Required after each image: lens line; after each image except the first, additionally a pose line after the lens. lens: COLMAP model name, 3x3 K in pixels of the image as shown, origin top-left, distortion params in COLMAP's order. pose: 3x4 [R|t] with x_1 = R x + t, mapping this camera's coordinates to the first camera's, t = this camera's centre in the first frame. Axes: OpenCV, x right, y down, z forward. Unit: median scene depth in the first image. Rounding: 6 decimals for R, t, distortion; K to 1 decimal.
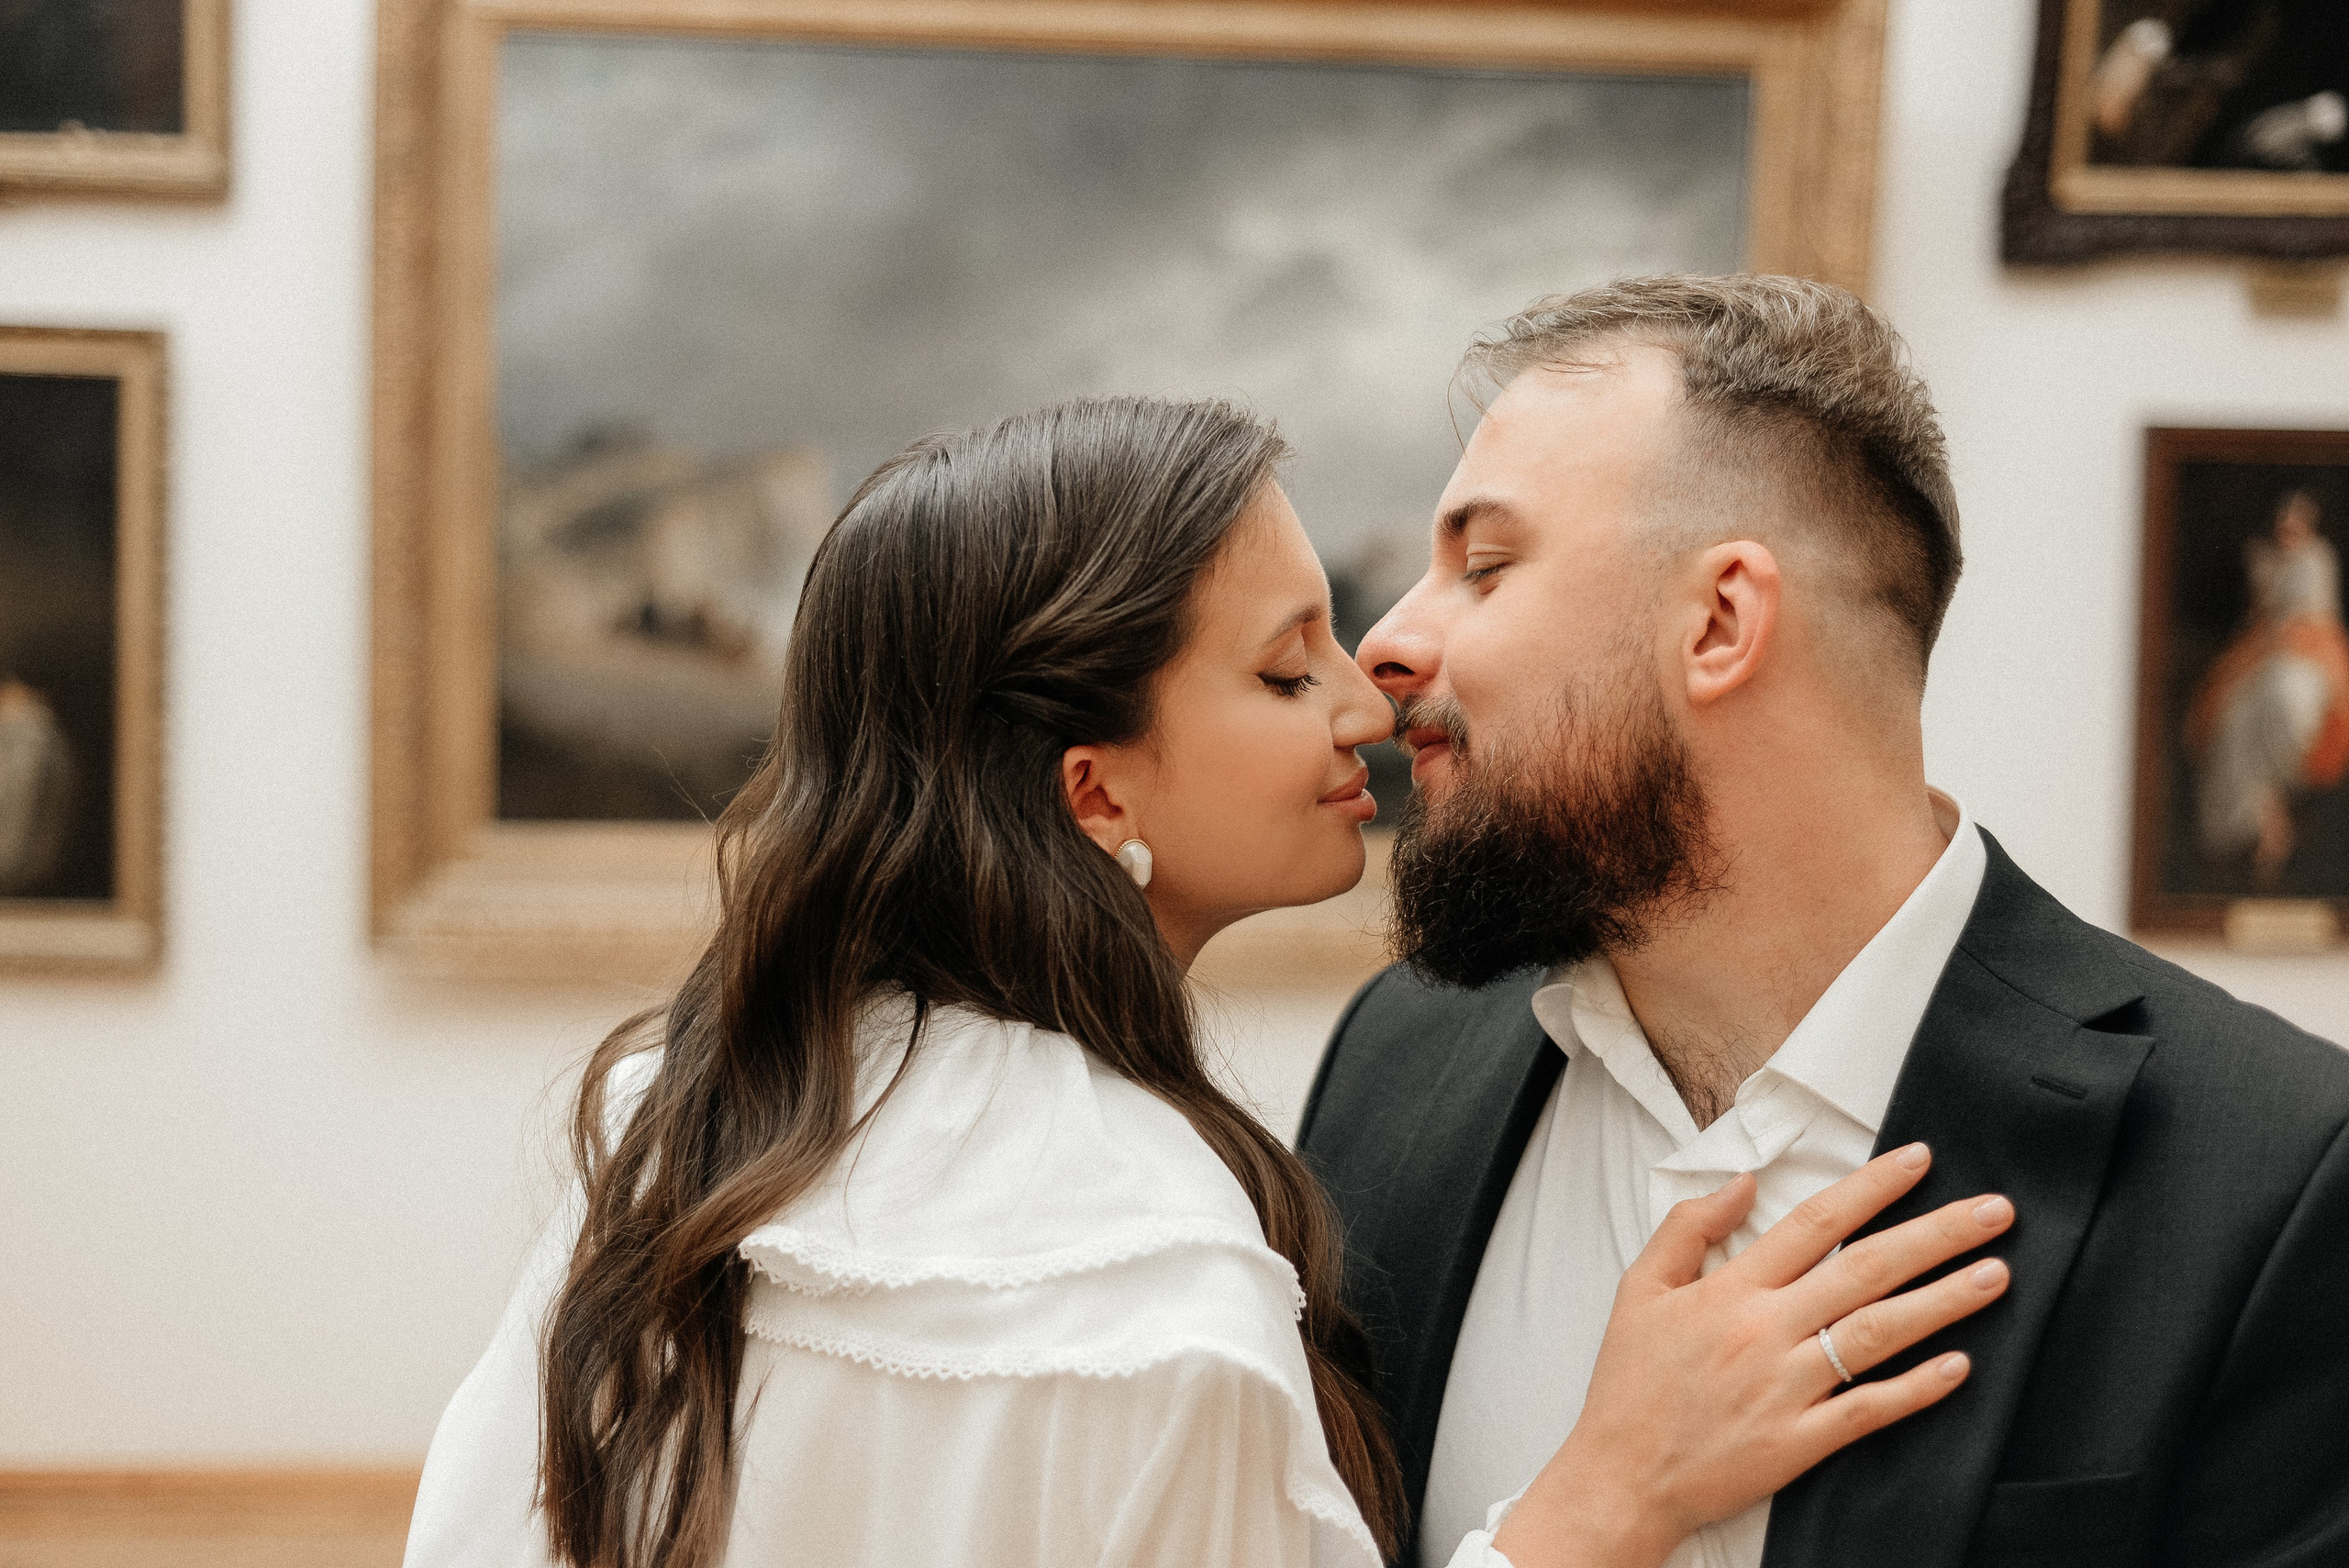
lens RADIAL K [[3542.5, 0, 1173.2], [0, 3542.5, 777.7], [0, 0, 1]] dist [-0.027477, 0.074081]
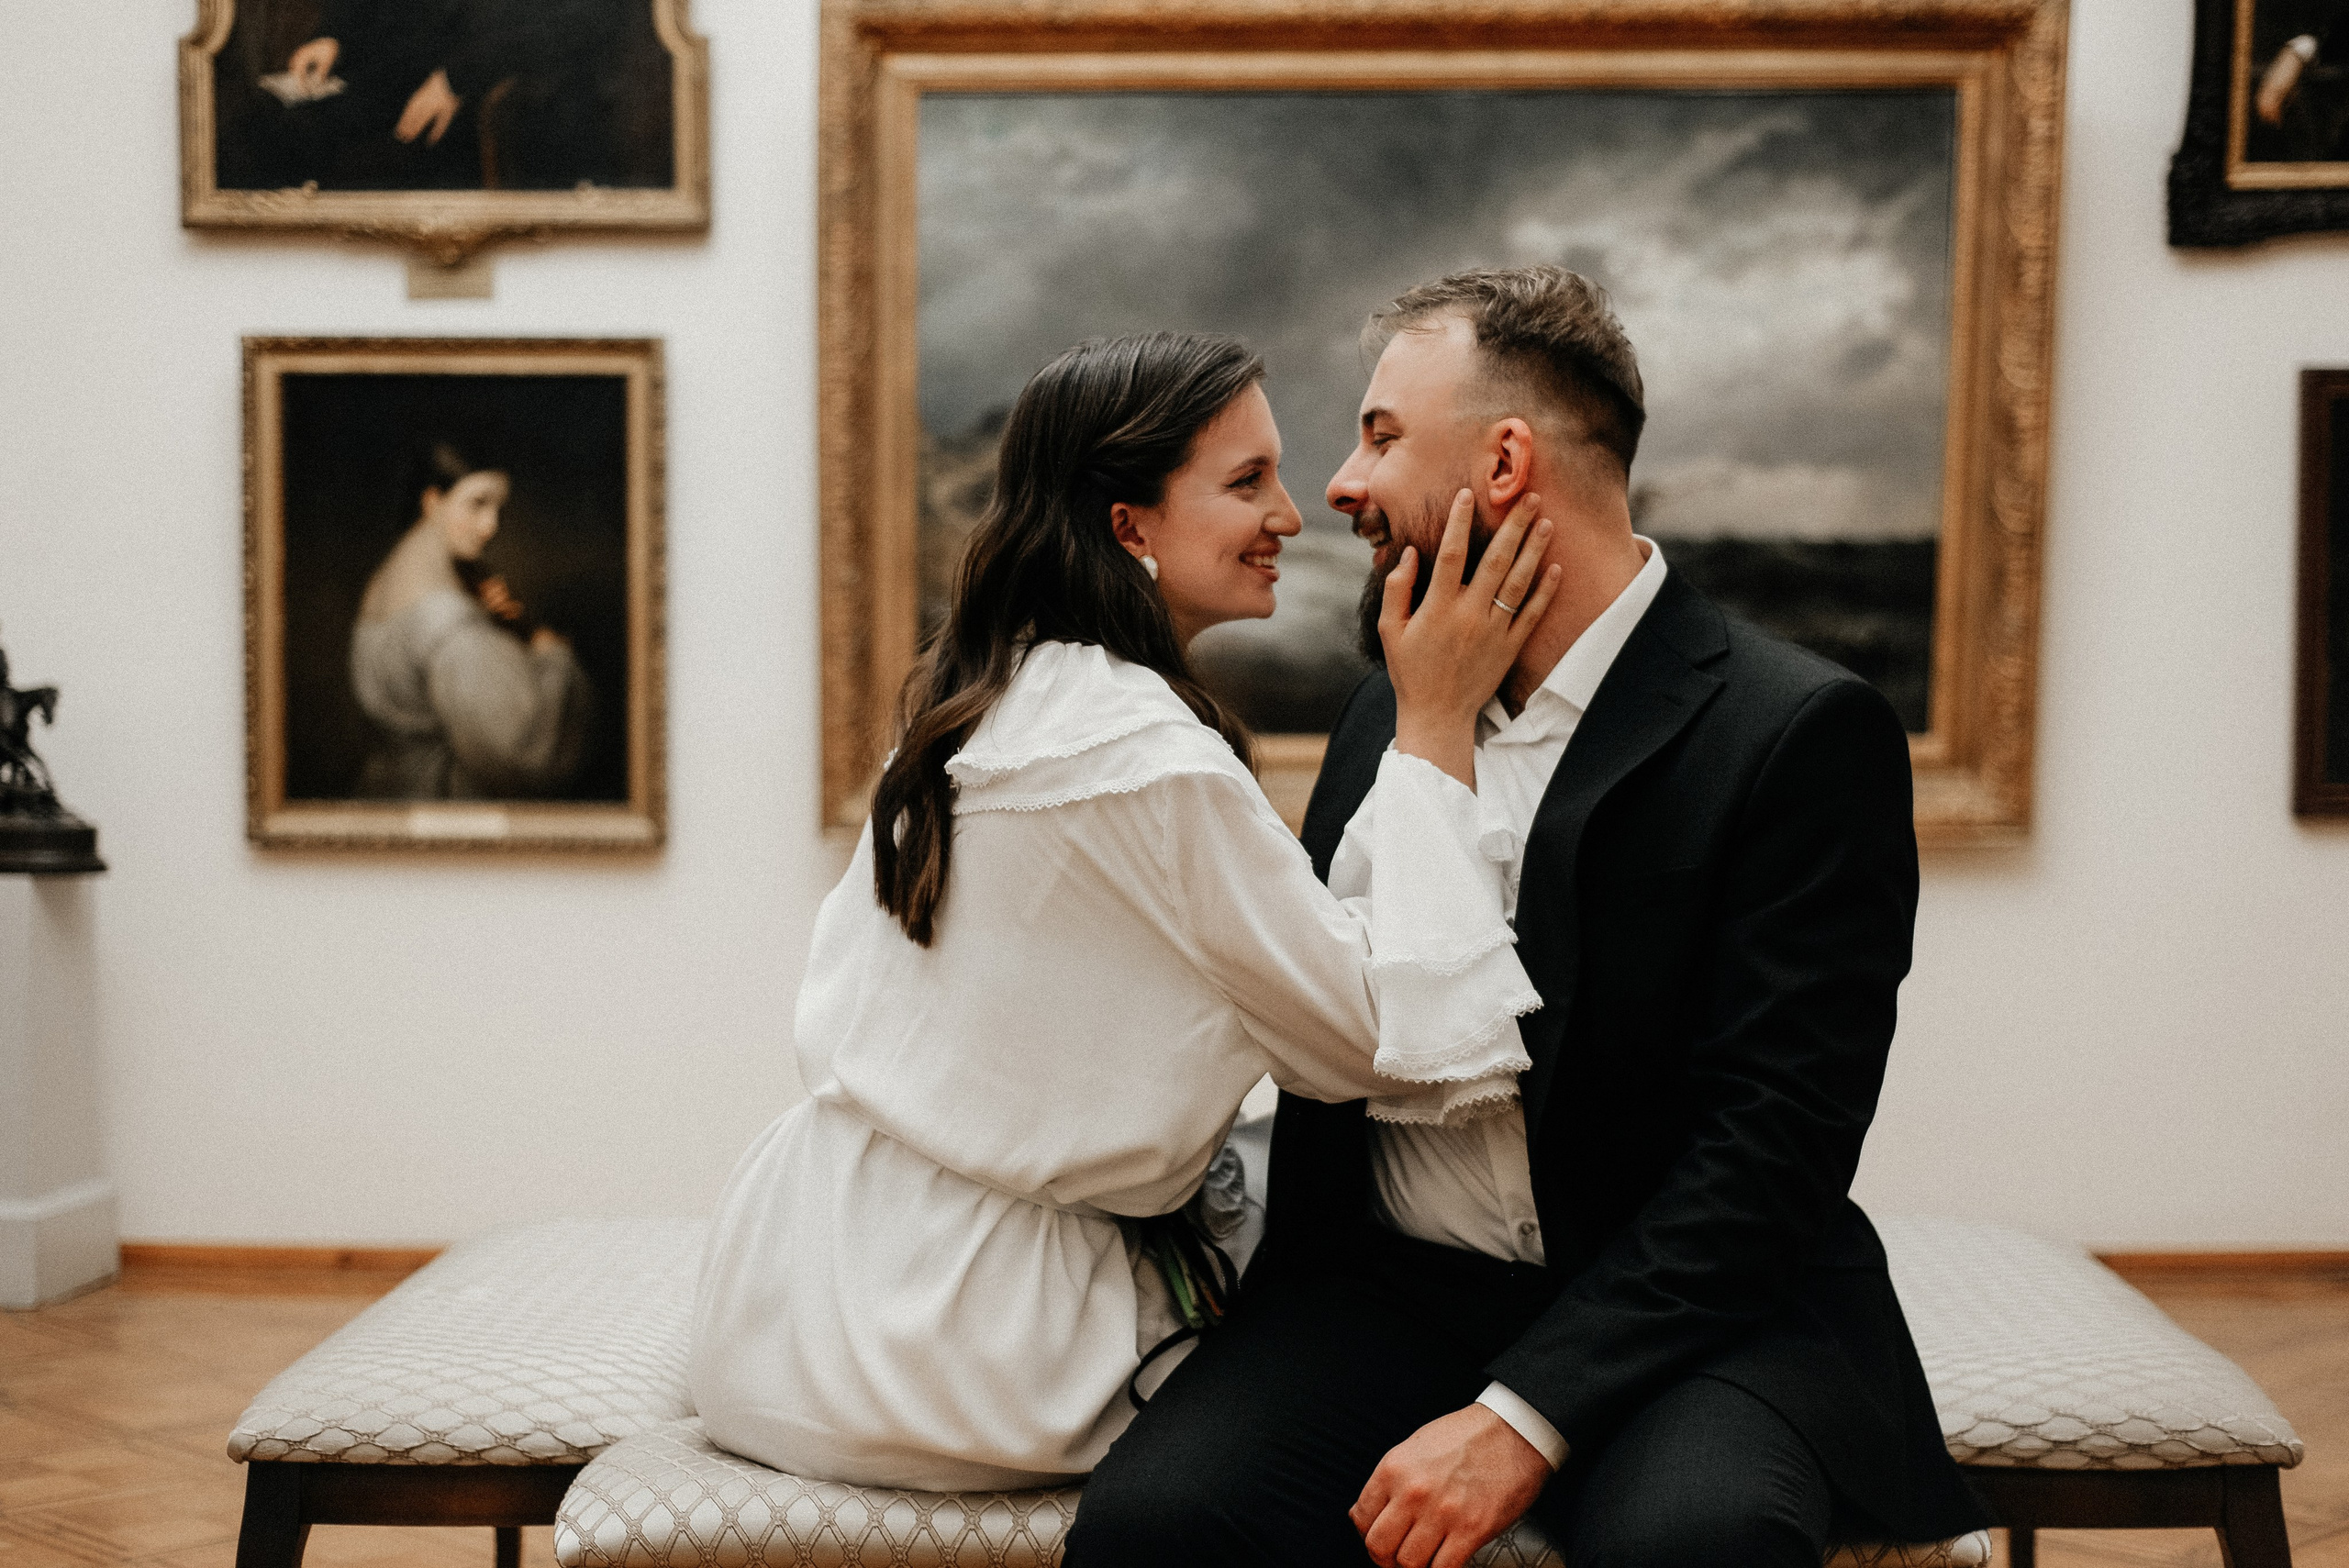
lens RADIAL K [[3551.2, 0, 1150.7], [0, 3551.2, 770.8], [0, 0, 1]] dist [-0.013849, 0.005466]
pose [[0.990102, -0.011448, -0.139882, 0.063714], [0.011051, 0.999932, -0.003620, 0.033267], [0.139914, 0.002039, 0.990162, -0.229968]]
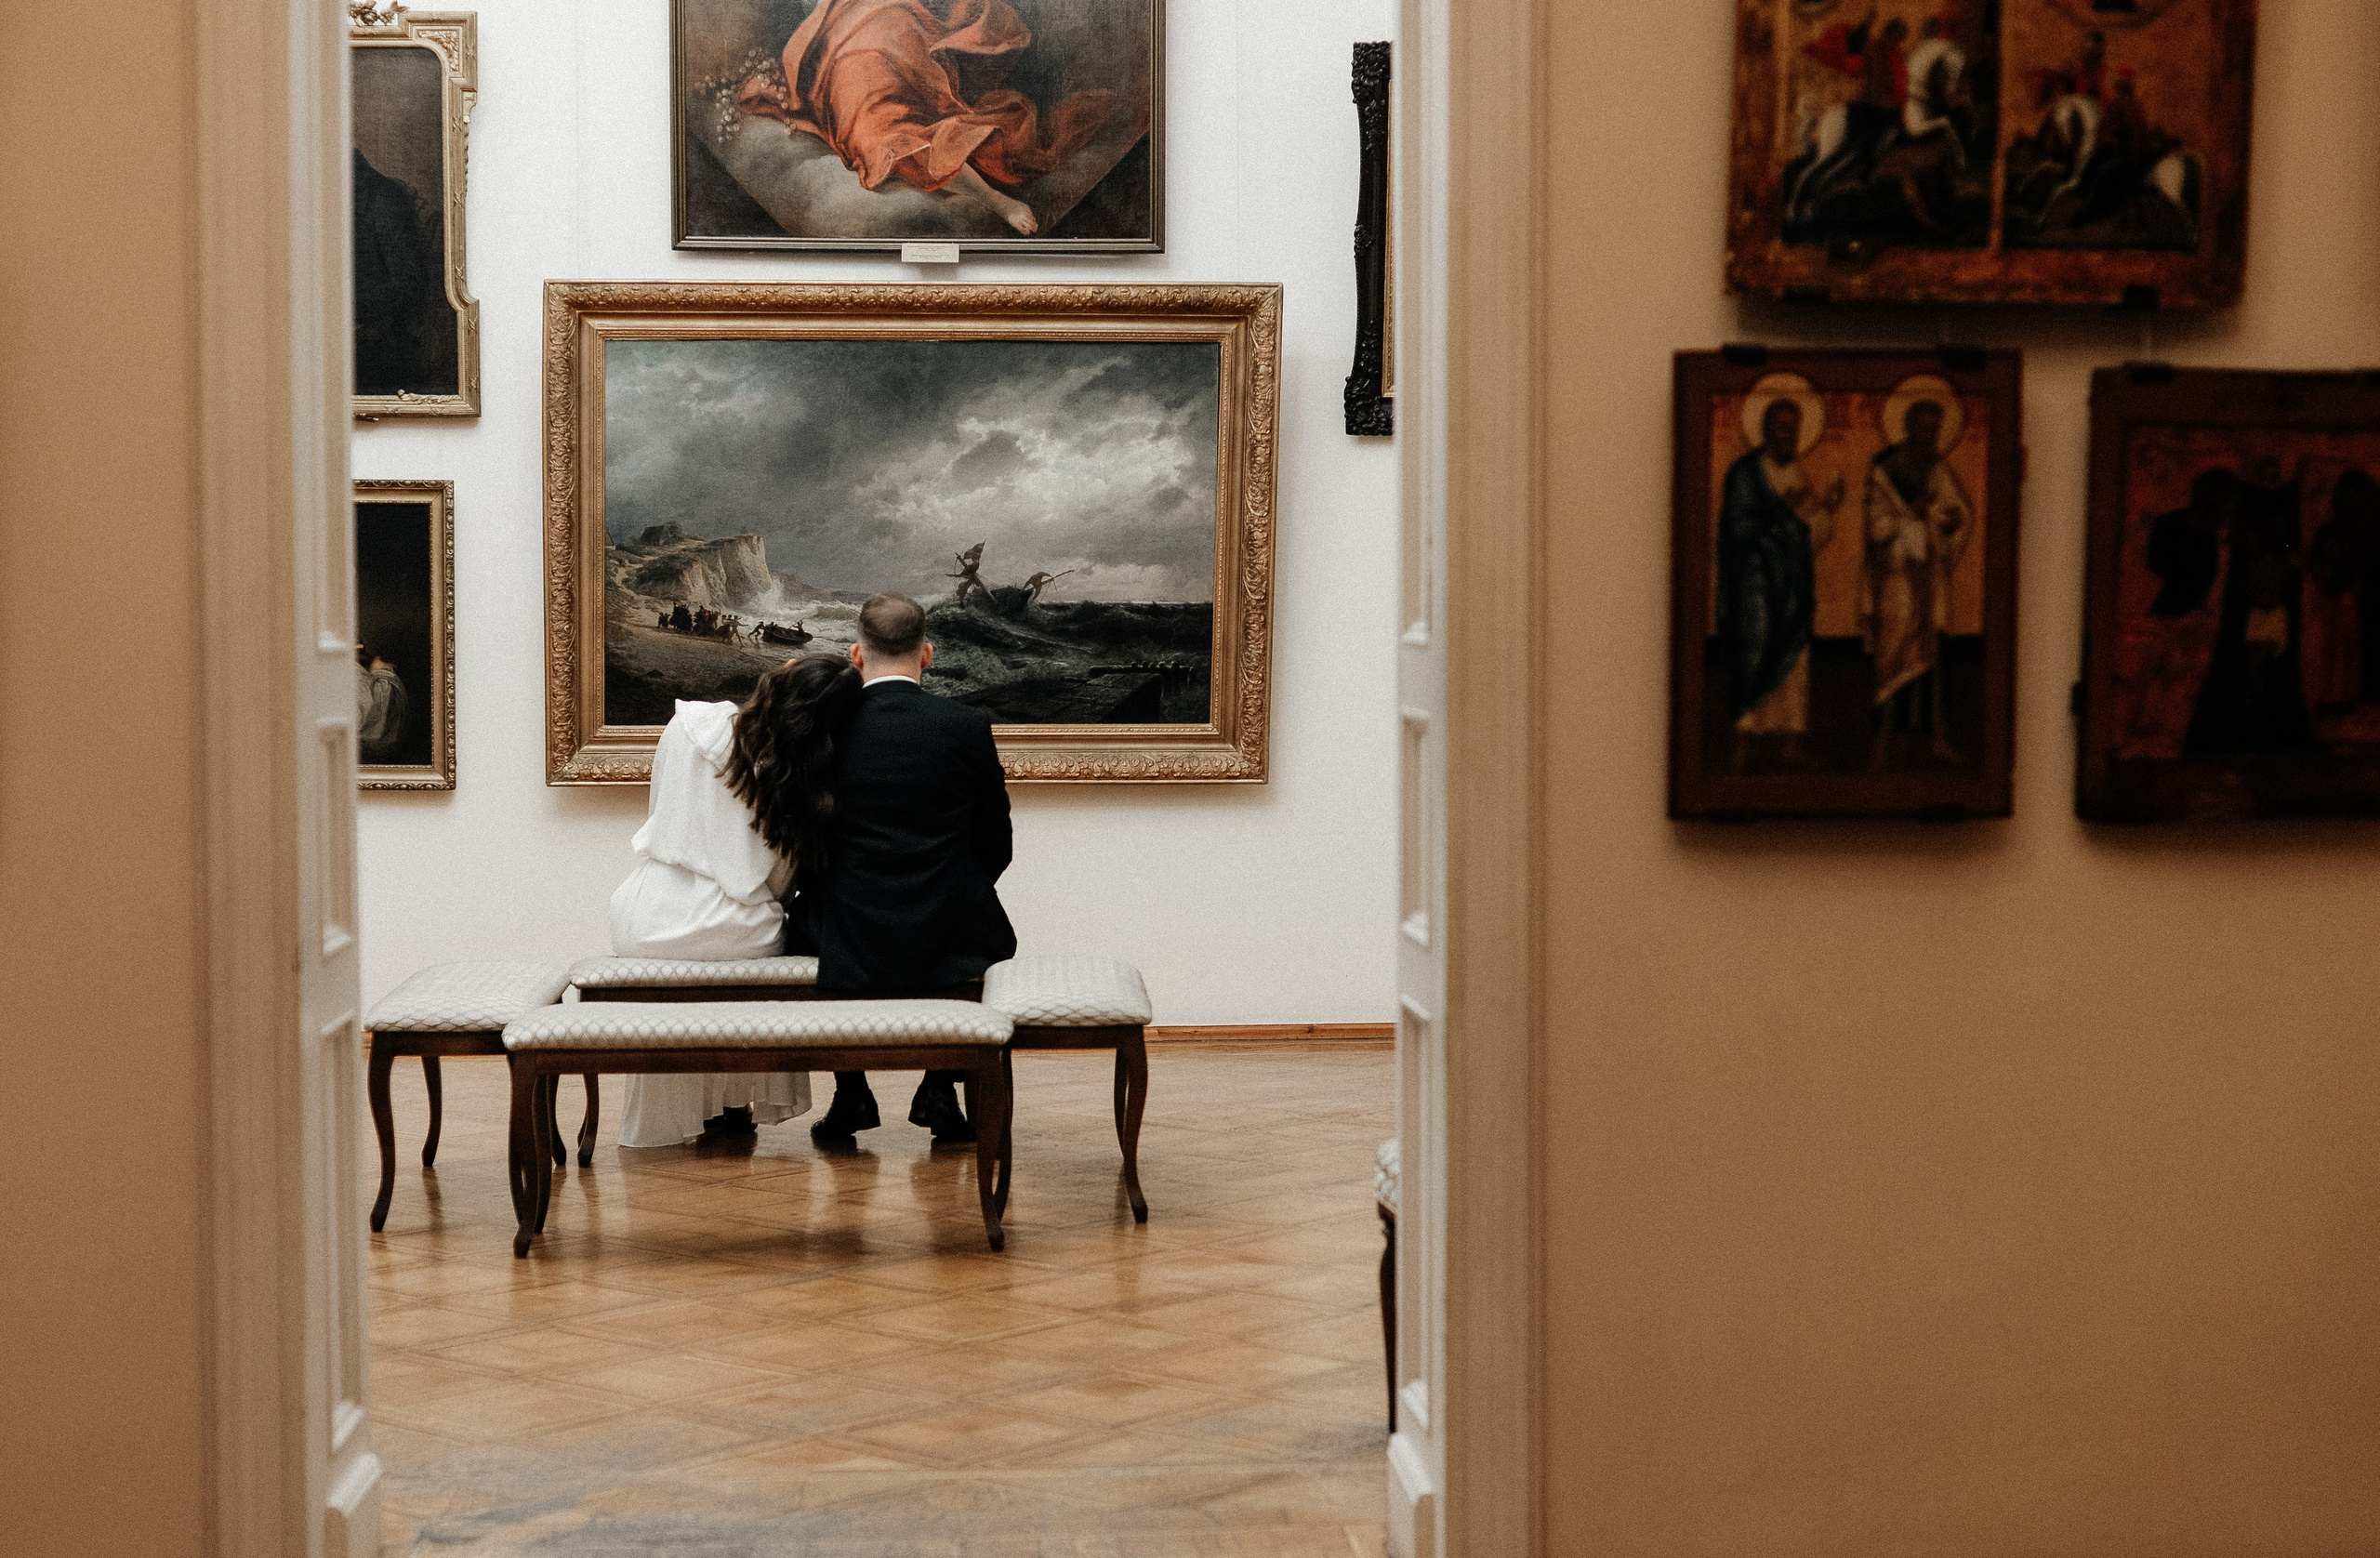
lens RADIAL K [[3904.0, 0, 1134.7], [0, 3904.0, 814.8], [0, 0, 1]] dist [-0.008080, -0.019867]
pose [[0.998227, -0.010975, -0.058504, 0.256004], [0.012744, 0.999470, 0.029950, 0.004452], [0.058144, -0.030642, 0.997838, -1.303006]]
